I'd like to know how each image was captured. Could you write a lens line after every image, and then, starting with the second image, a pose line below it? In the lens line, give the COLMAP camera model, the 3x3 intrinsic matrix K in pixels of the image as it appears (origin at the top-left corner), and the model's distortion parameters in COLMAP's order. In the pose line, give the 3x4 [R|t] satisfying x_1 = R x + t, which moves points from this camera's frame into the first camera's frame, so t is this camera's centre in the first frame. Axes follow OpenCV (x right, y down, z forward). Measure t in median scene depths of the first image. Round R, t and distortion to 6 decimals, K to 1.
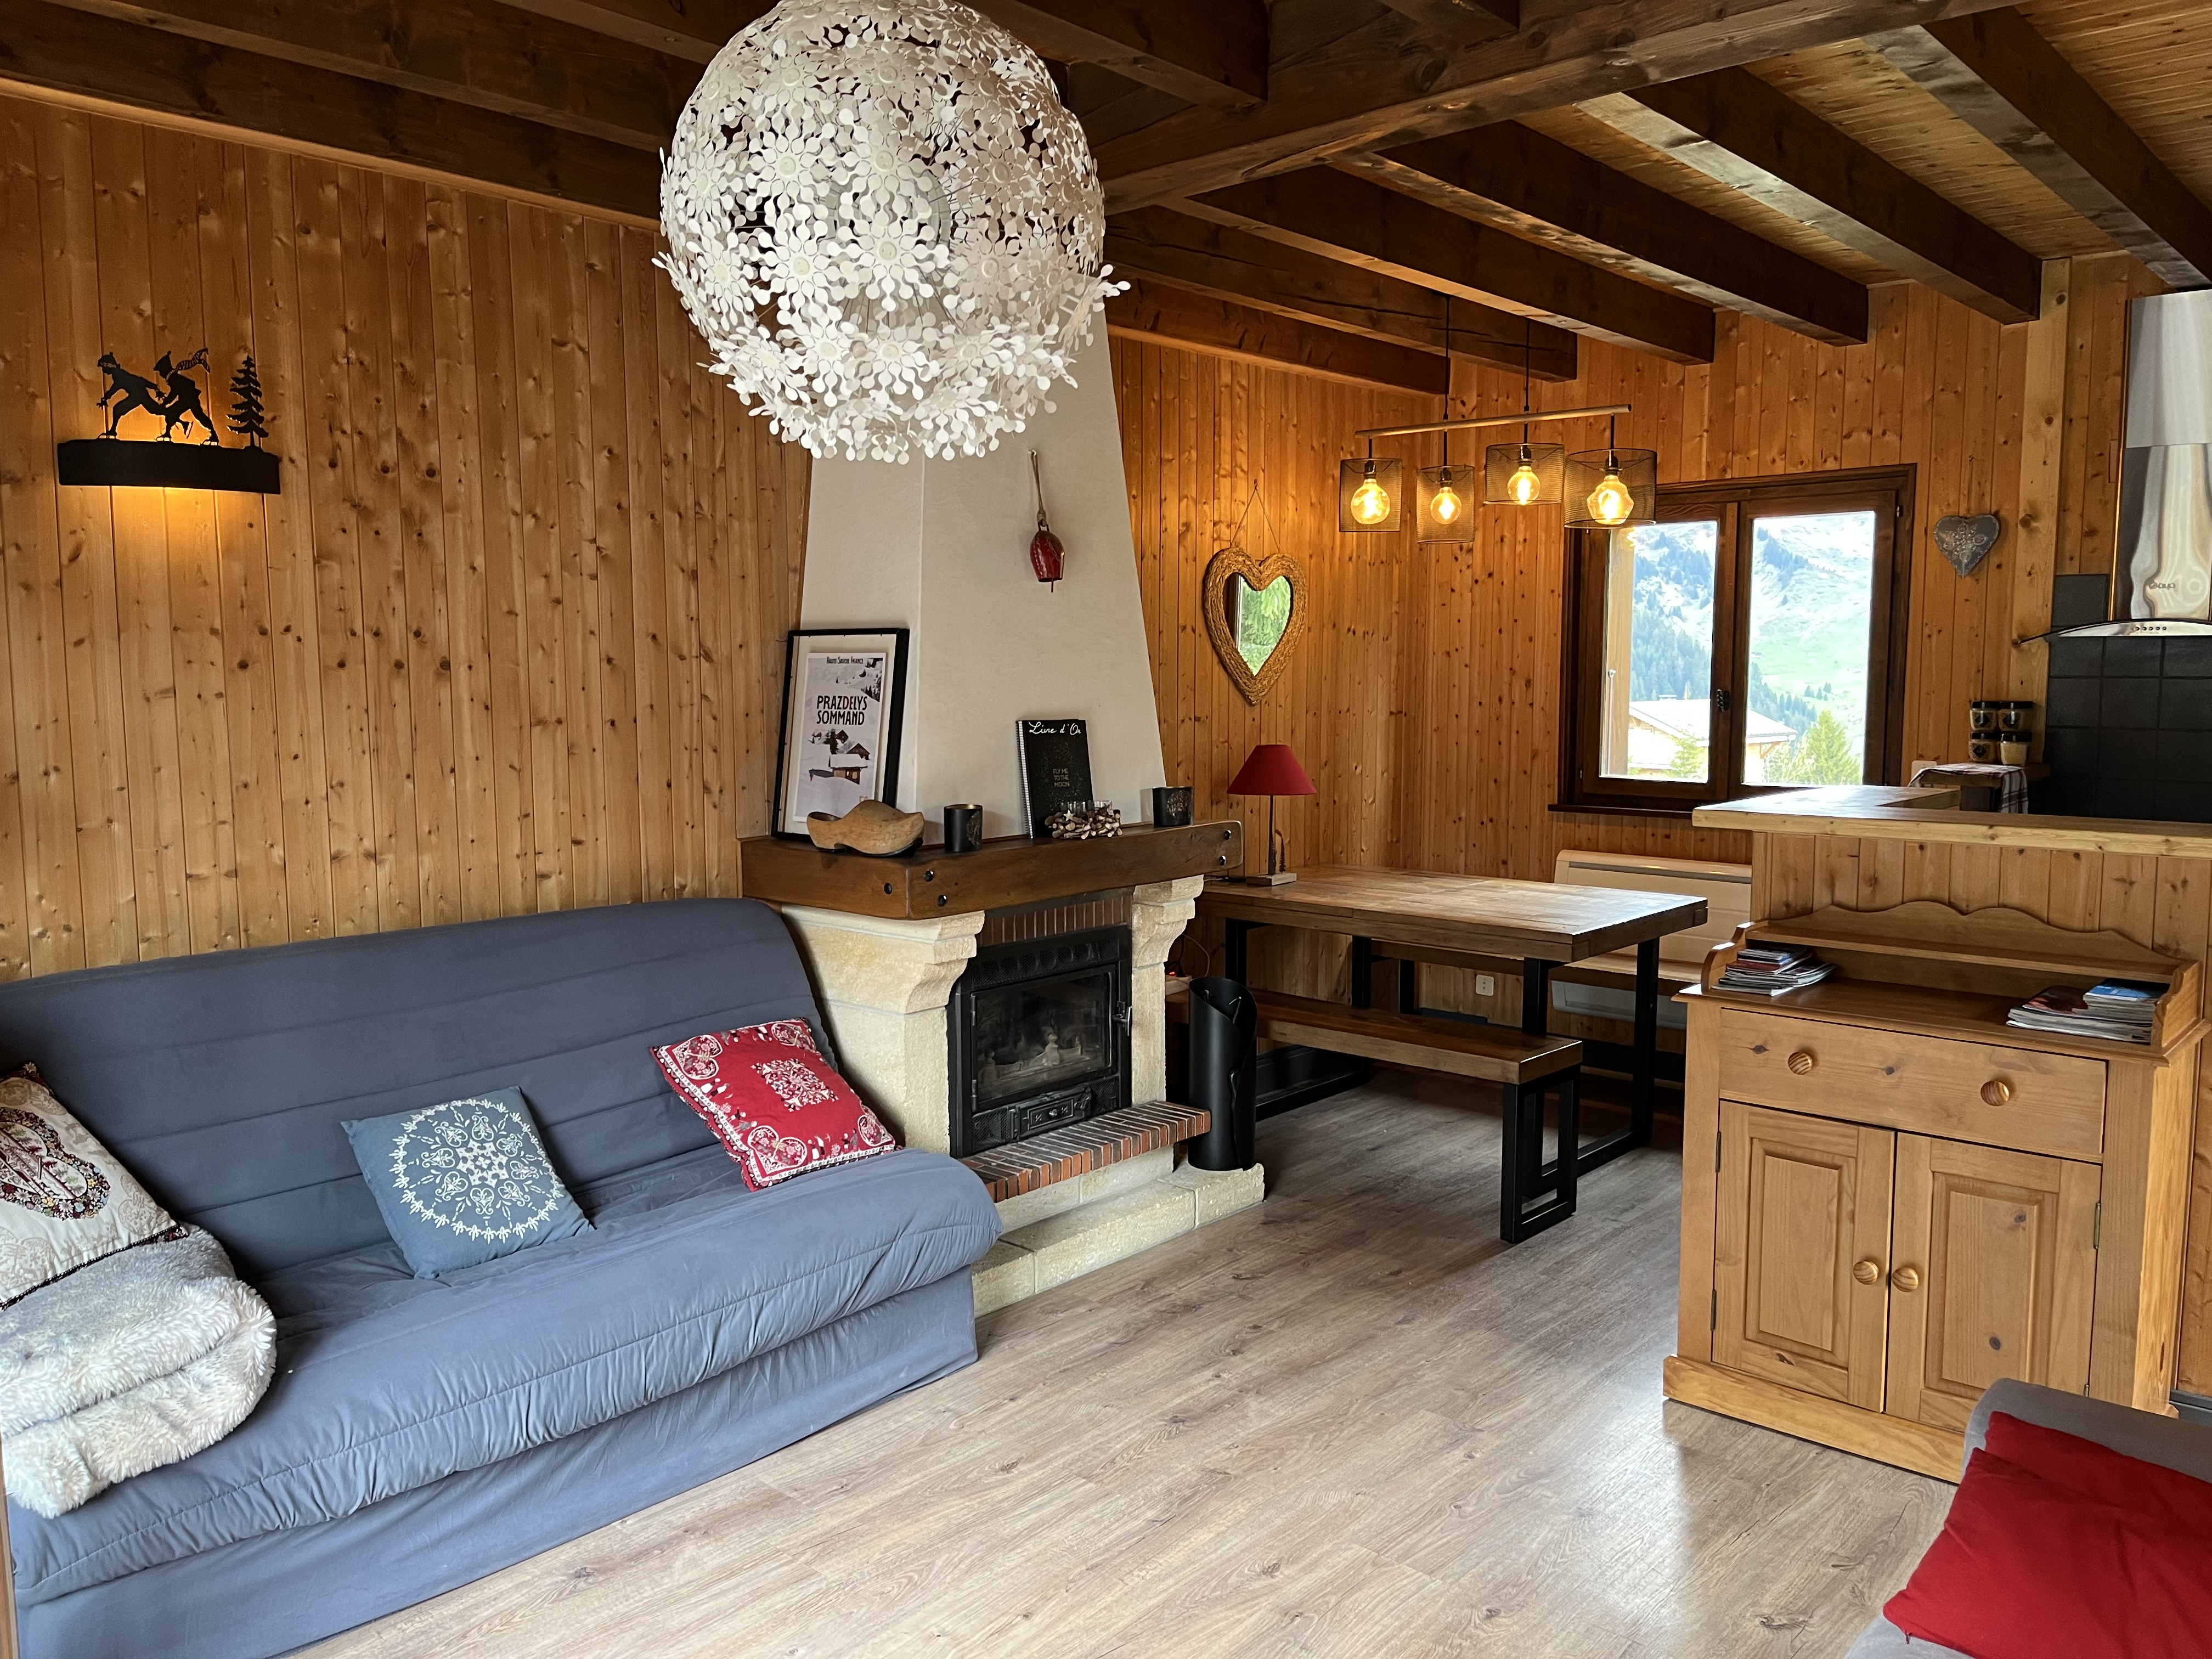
lens RADIAL K [[1672.2, 0, 1106.1], [0, 1672.2, 817.3], [0, 0, 1]] dist [0.022135, -0.004037]
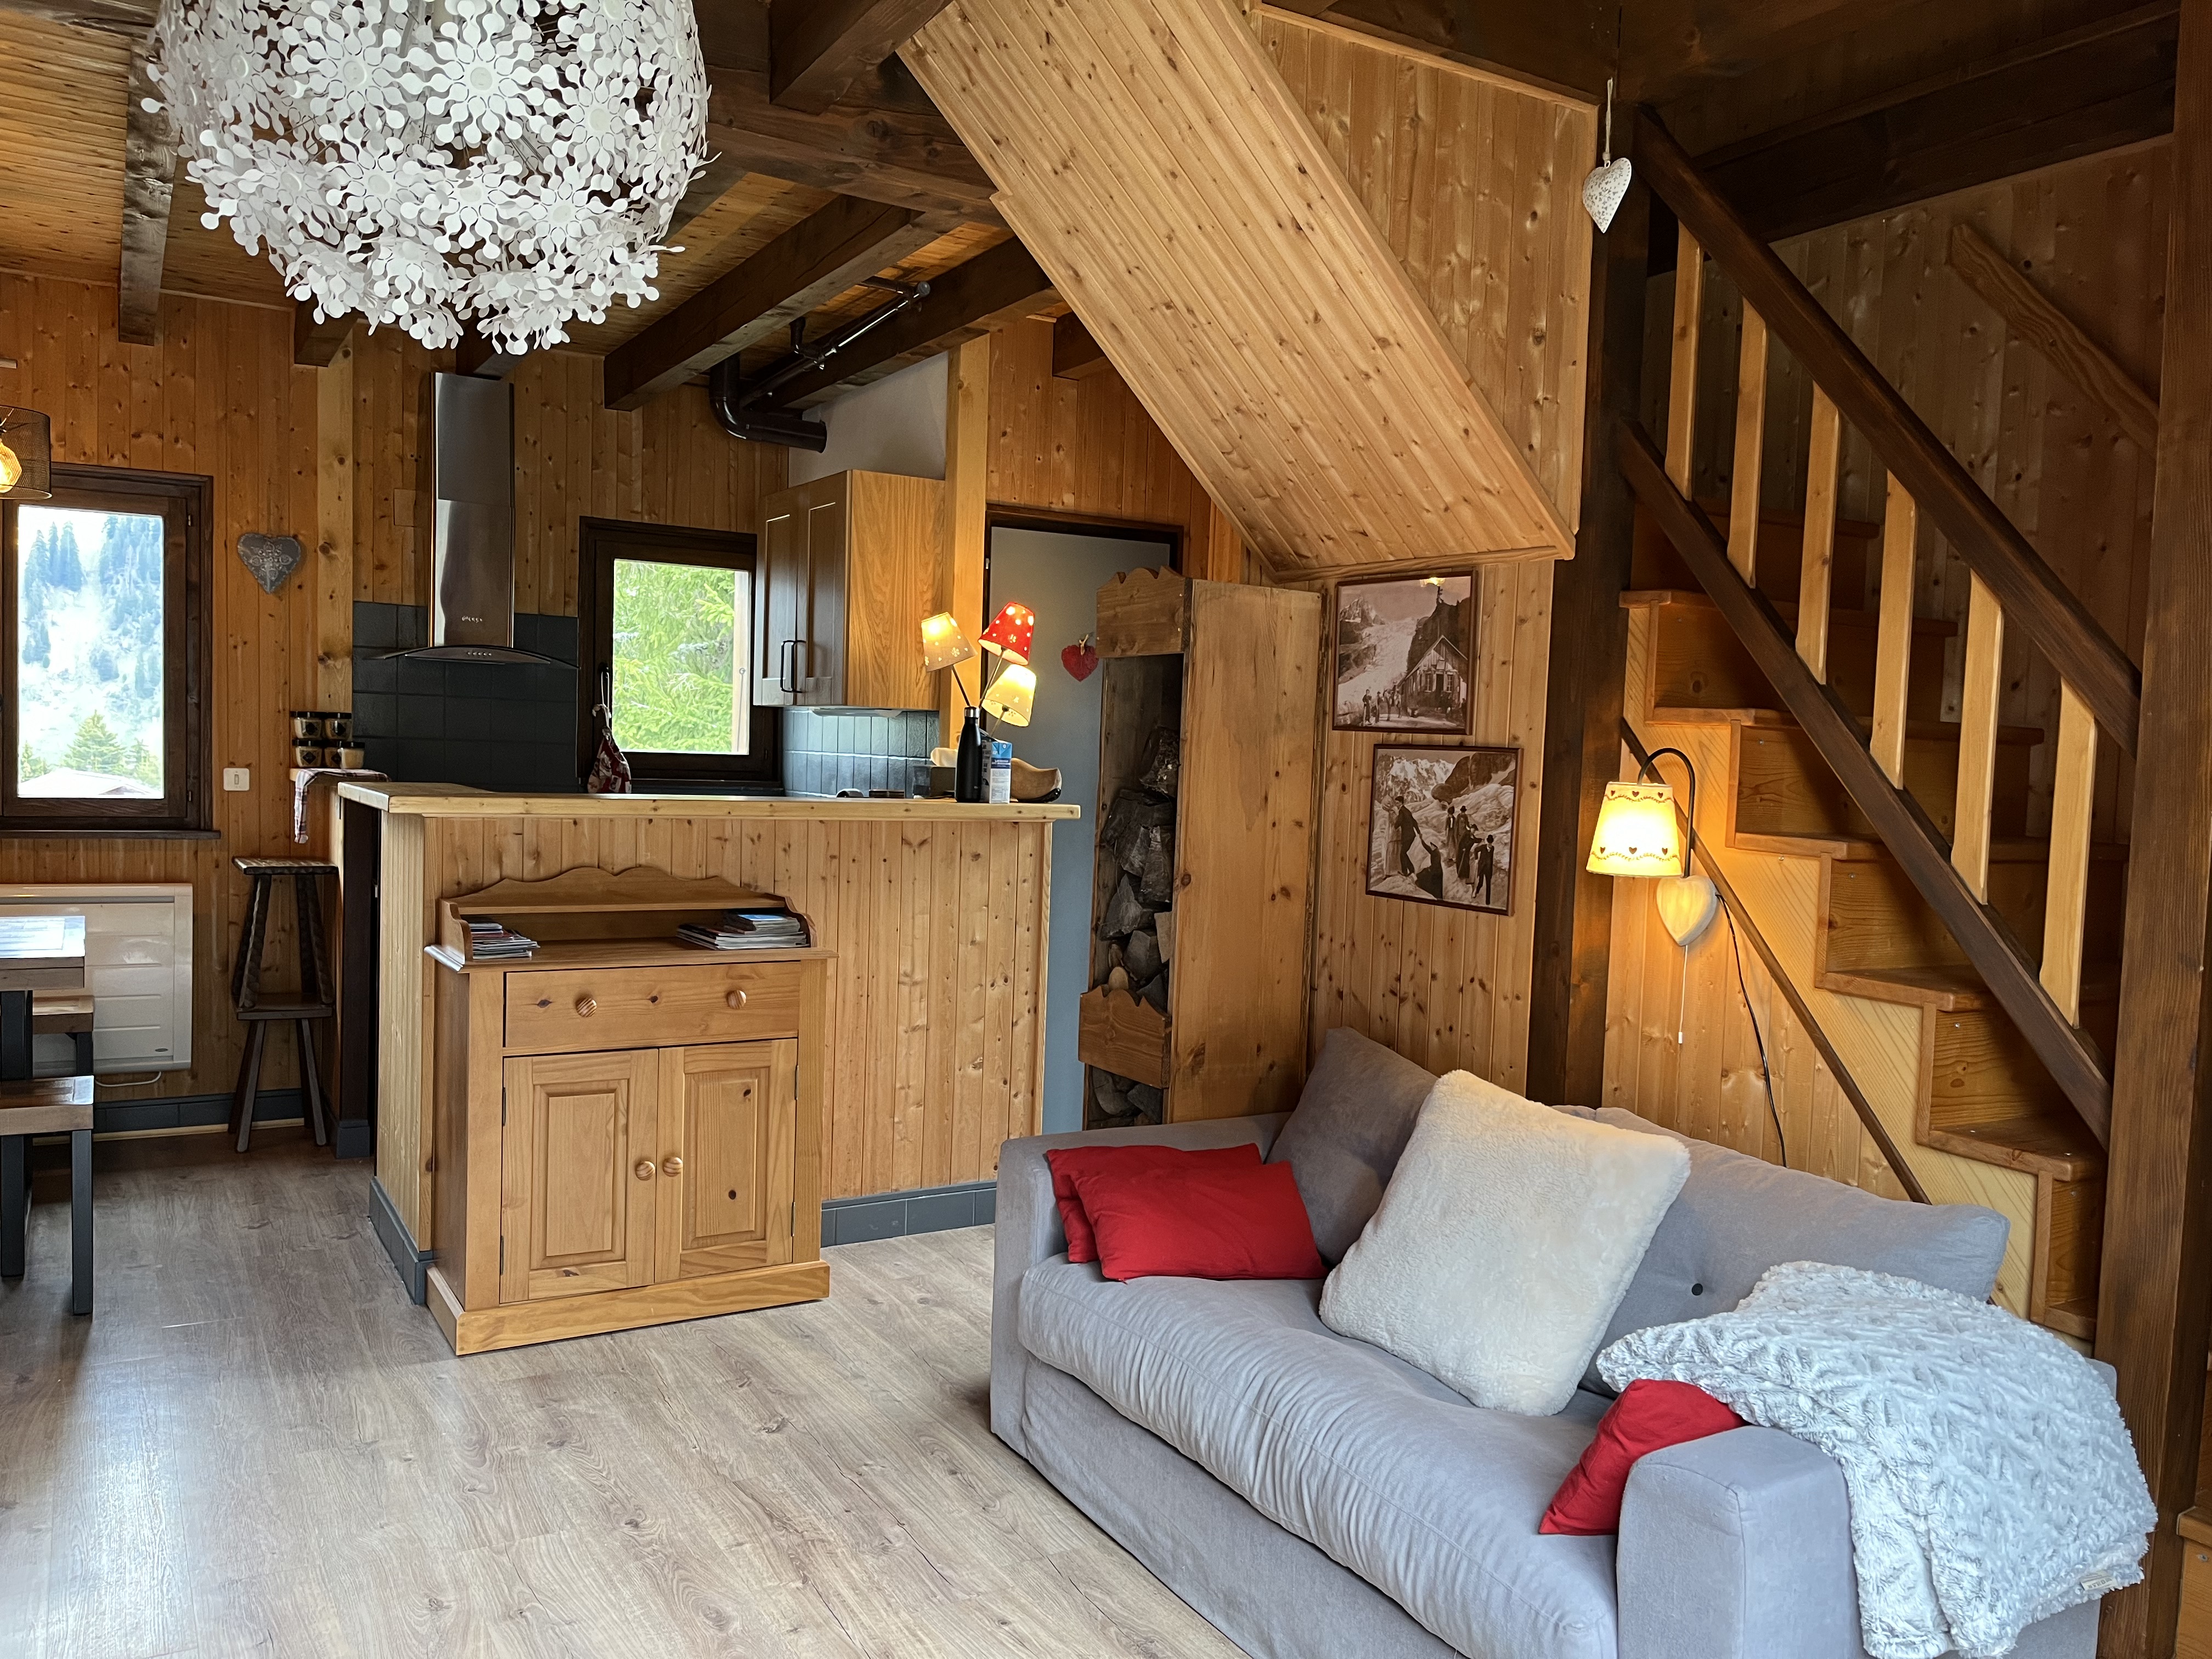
lens RADIAL K [[1670.0, 0, 1114.0], [0, 1670.0, 835.3], [0, 0, 1]] dist [0.072876, -0.105340]
pose [[0.296363, -0.035391, 0.954420, -0.360940], [0.052383, 0.998411, 0.020757, 0.014859], [-0.953638, 0.043843, 0.297746, 0.192089]]
